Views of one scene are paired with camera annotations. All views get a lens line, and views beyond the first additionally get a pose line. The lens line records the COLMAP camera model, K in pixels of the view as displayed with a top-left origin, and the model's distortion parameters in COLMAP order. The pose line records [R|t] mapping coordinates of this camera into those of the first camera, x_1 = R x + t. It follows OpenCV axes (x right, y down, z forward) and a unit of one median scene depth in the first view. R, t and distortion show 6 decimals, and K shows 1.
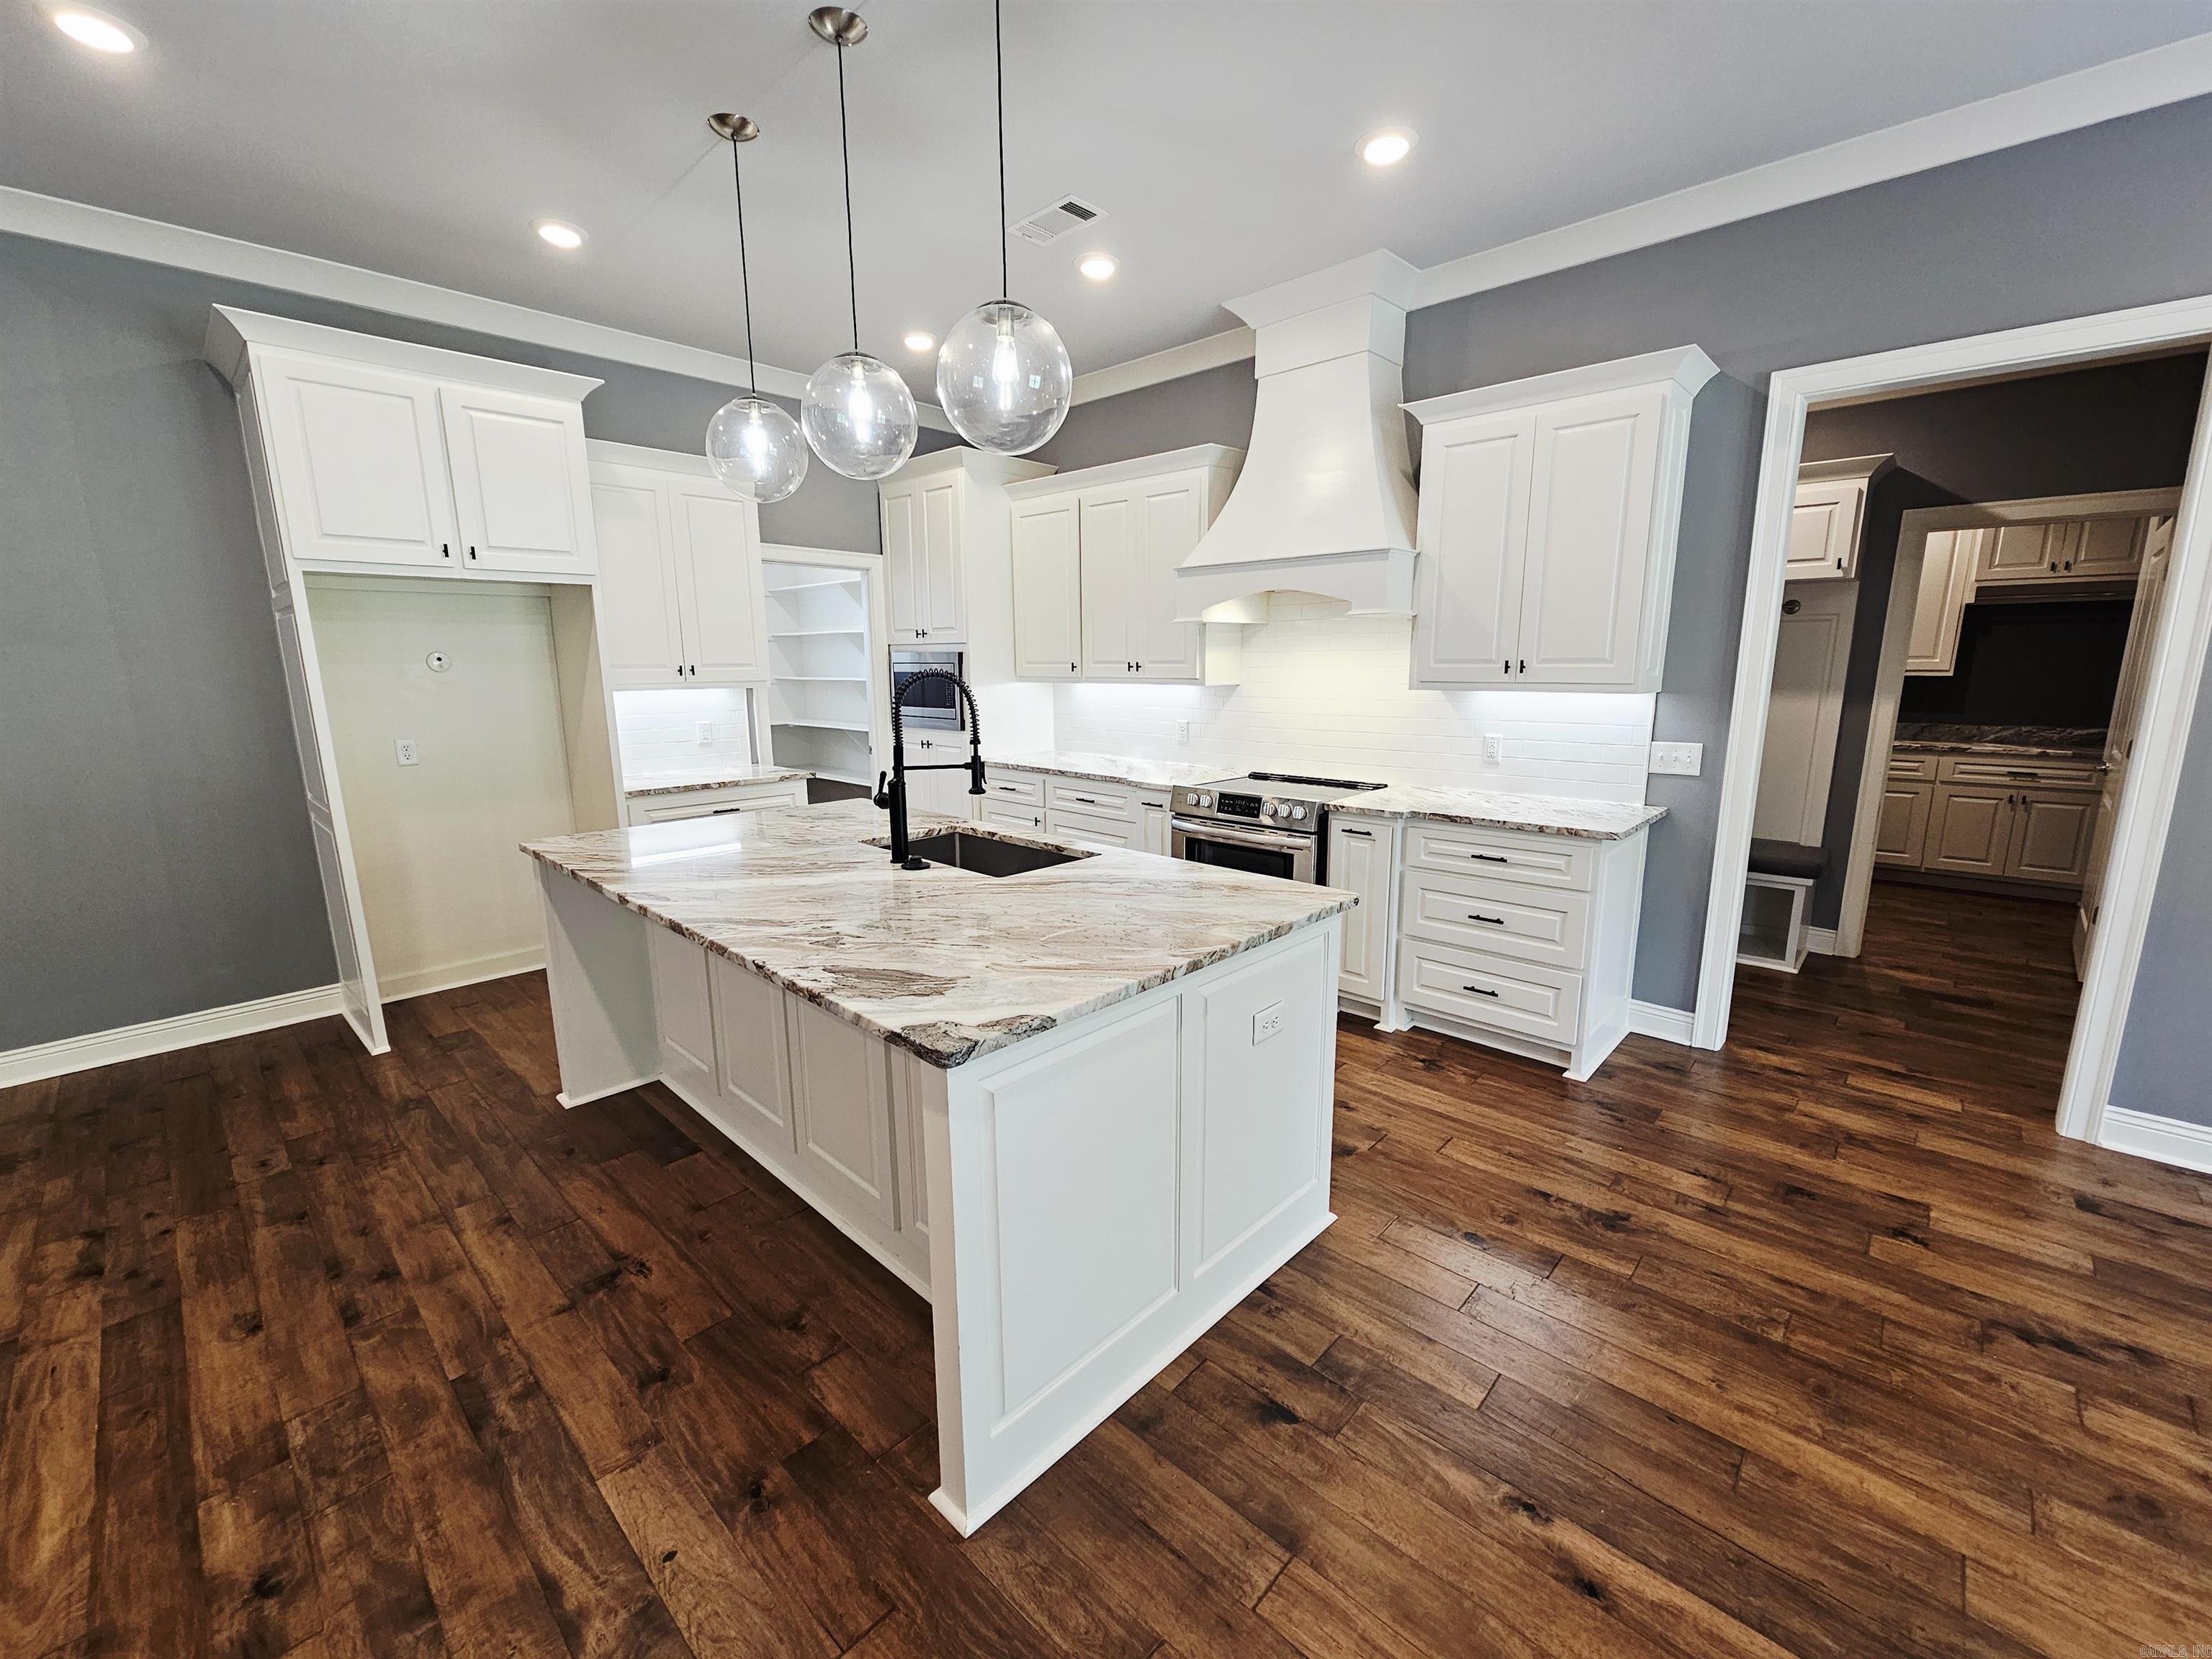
lens RADIAL K [[905.0, 0, 1110.8], [0, 905.0, 834.3], [0, 0, 1]] dist [-0.002796, 0.001792]
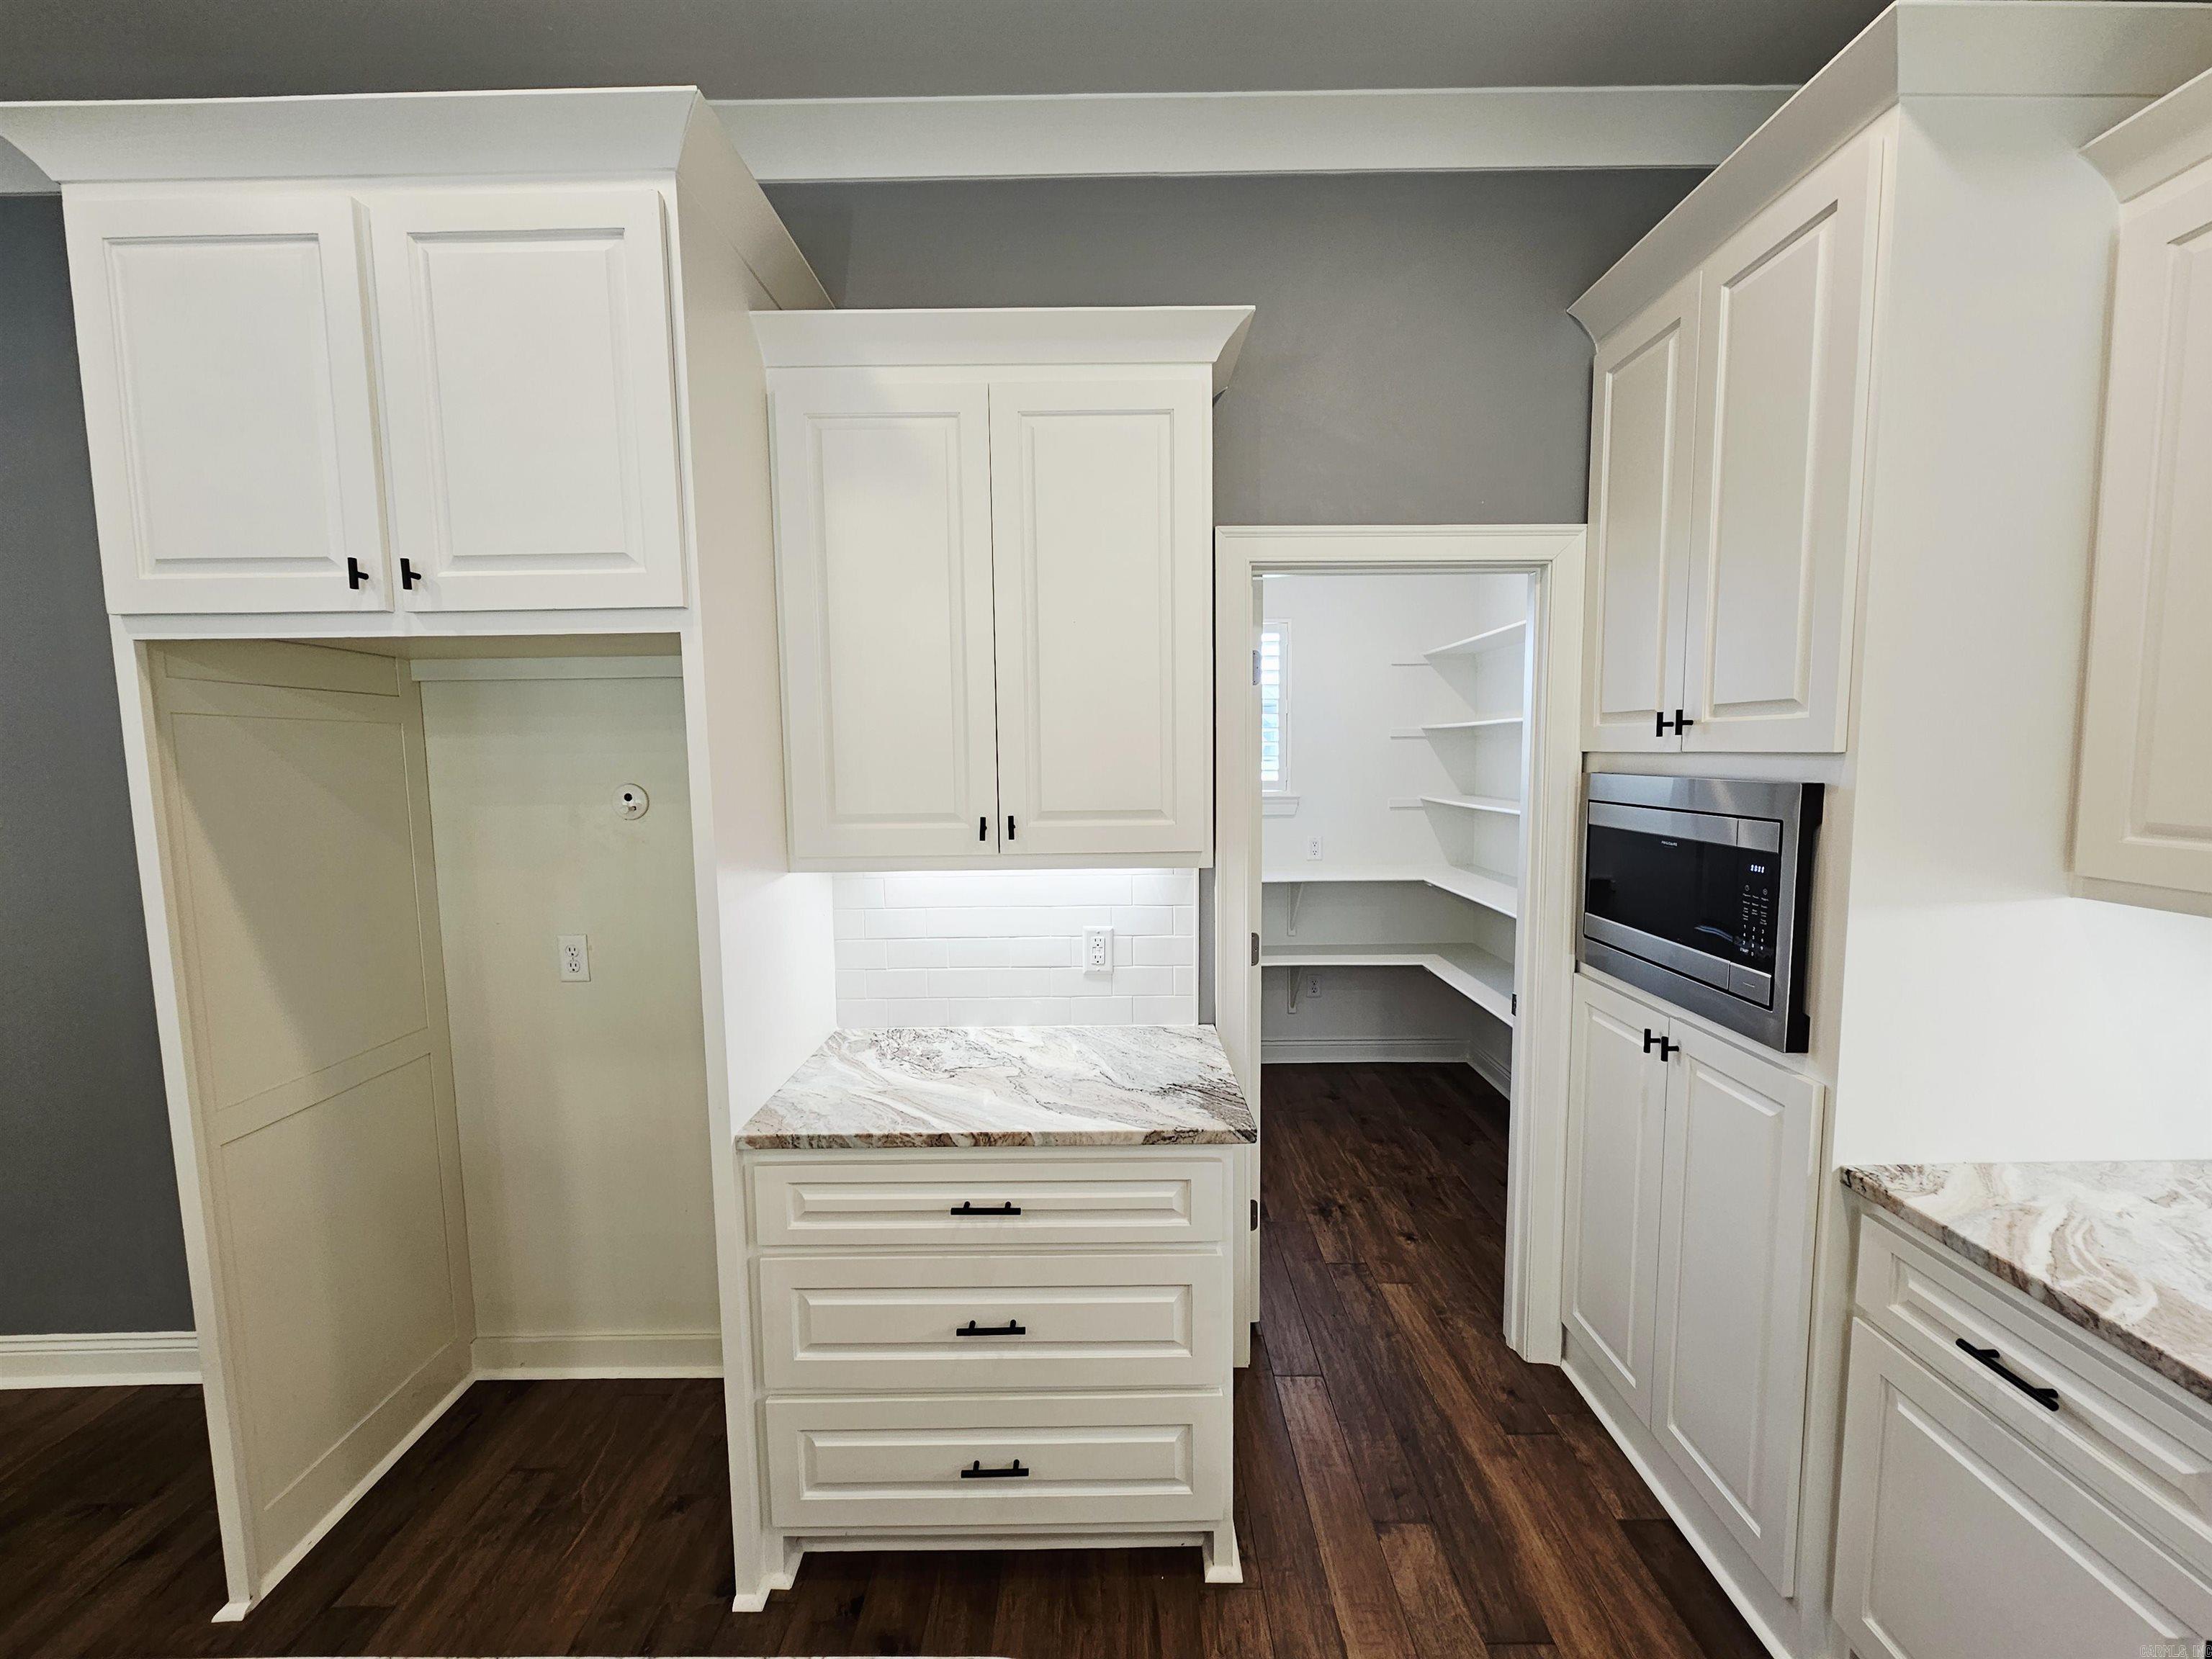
lens RADIAL K [[905.0, 0, 1108.8], [0, 905.0, 835.7], [0, 0, 1]] dist [-0.002796, 0.001792]
pose [[0.679258, 0.065403, -0.730979, -0.159378], [-0.131574, 0.990736, -0.033620, -0.216777], [0.722009, 0.119015, 0.681571, 0.956535]]
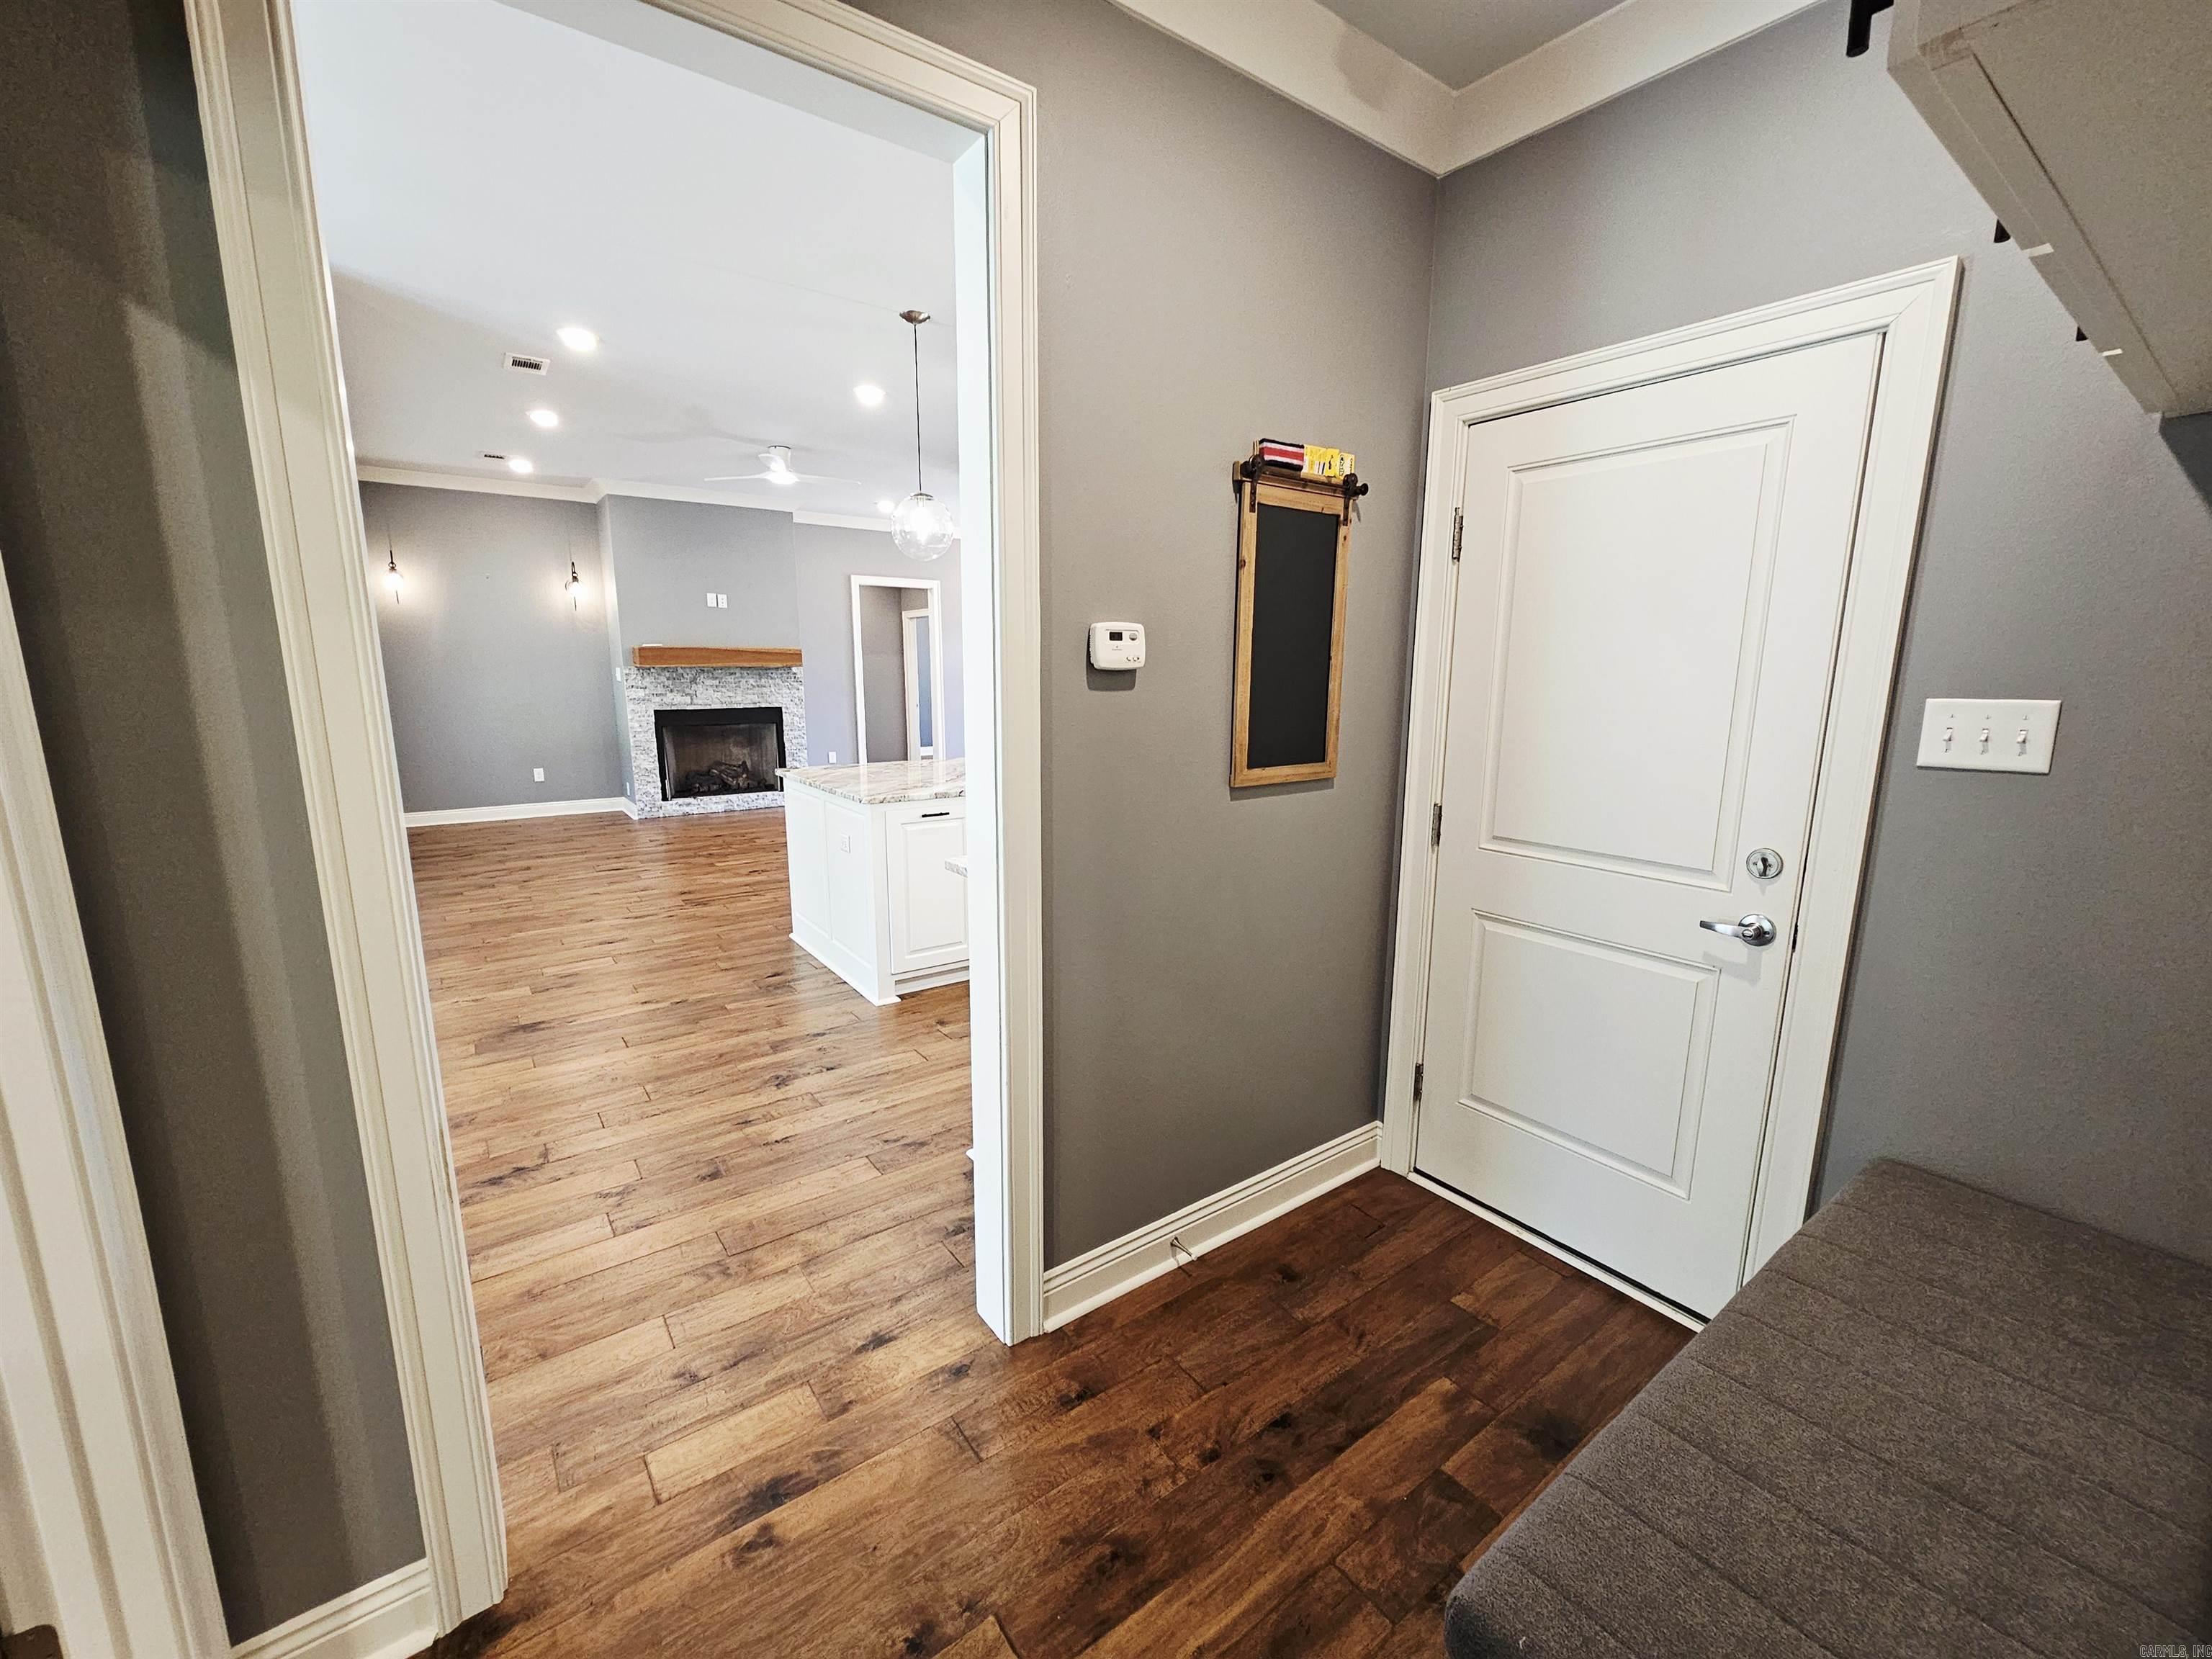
lens RADIAL K [[905.0, 0, 1108.3], [0, 905.0, 836.7], [0, 0, 1]] dist [-0.002796, 0.001792]
pose [[-0.184352, 0.188571, -0.964601, 1.157258], [-0.193253, 0.955310, 0.223689, -0.207464], [0.963674, 0.227650, -0.139671, 1.081366]]
